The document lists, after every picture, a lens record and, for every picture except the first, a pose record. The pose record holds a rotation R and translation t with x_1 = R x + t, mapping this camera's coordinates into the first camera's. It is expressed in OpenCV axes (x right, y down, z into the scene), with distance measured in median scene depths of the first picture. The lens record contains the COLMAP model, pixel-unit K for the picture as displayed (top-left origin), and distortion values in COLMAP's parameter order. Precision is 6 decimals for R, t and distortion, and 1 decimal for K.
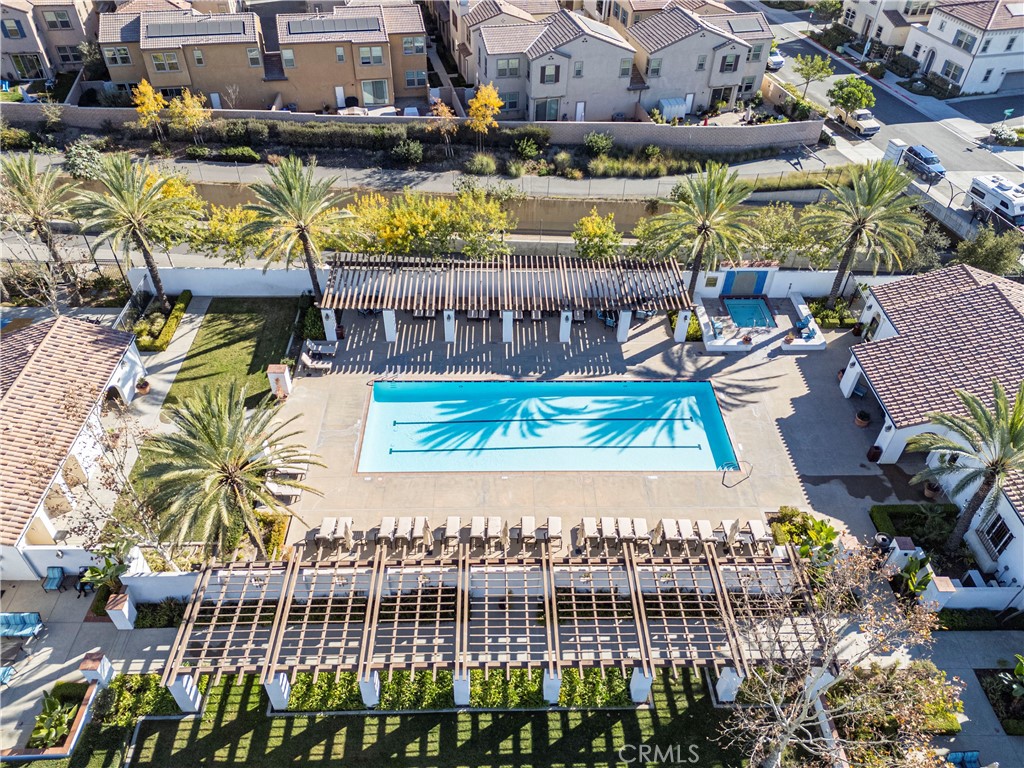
lens RADIAL K [[711.5, 0, 515.1], [0, 711.5, 401.2], [0, 0, 1]] dist [0.057800, -0.041018]
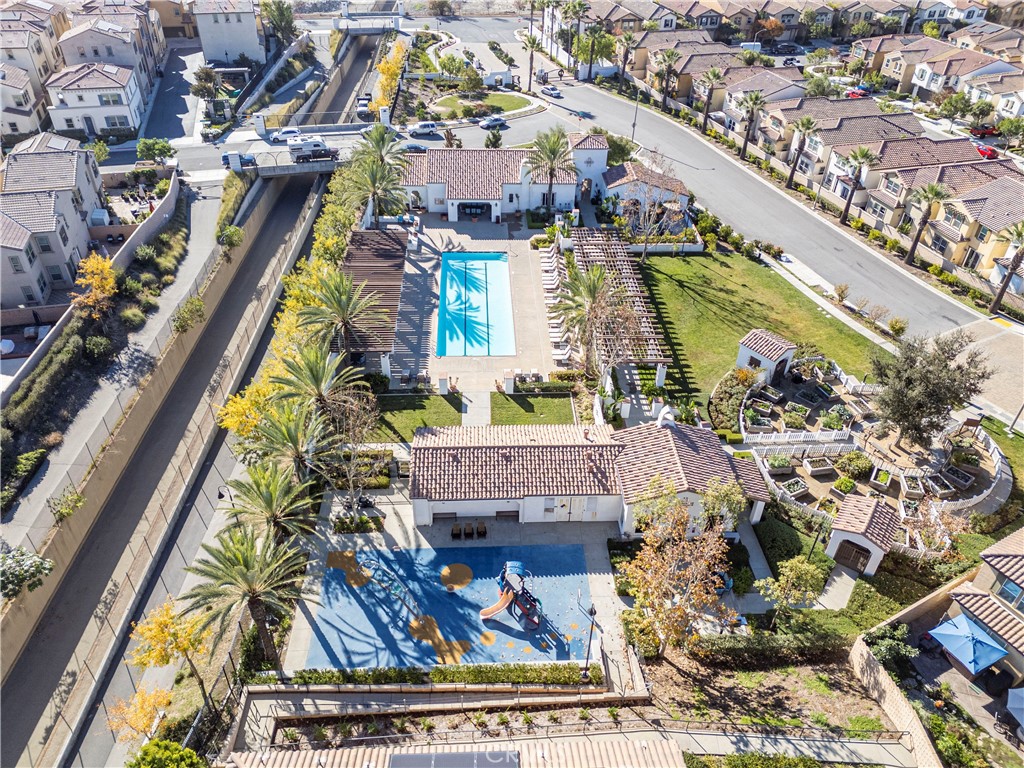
lens RADIAL K [[740.6, 0, 512.0], [0, 740.6, 384.0], [0, 0, 1]] dist [0.073300, -0.067605]
pose [[-0.008213, -0.624669, 0.780847, -1.270722], [0.678351, 0.570240, 0.463321, -0.531498], [-0.734692, 0.533494, 0.419061, 0.231804]]
